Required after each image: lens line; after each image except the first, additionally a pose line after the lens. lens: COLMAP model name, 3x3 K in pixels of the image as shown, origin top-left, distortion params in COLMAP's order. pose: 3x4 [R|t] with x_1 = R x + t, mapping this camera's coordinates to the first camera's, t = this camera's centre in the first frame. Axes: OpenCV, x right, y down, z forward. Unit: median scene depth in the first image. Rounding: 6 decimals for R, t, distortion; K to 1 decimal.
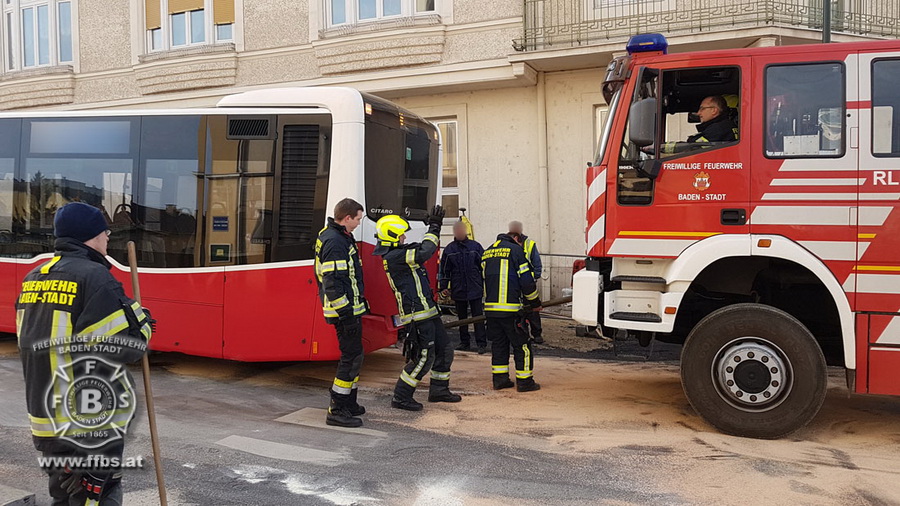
lens RADIAL K [[701.3, 0, 453.1], [0, 701.3, 254.7], [0, 0, 1]] dist [0.006849, -0.025361]
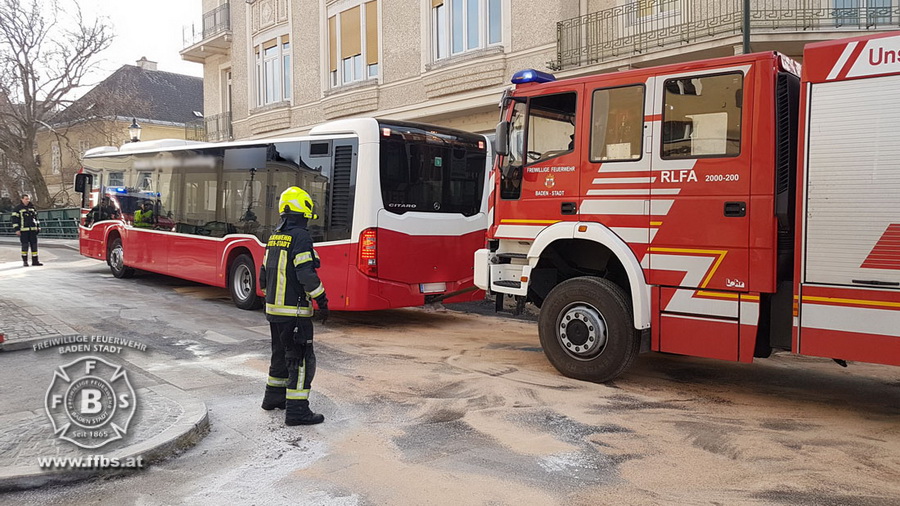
lens RADIAL K [[701.3, 0, 436.6], [0, 701.3, 243.9], [0, 0, 1]] dist [0.006849, -0.025361]
pose [[0.903704, 0.018168, -0.427773, 0.730080], [-0.021957, 0.999751, -0.003925, 0.021715], [0.427595, 0.012940, 0.903878, -0.272762]]
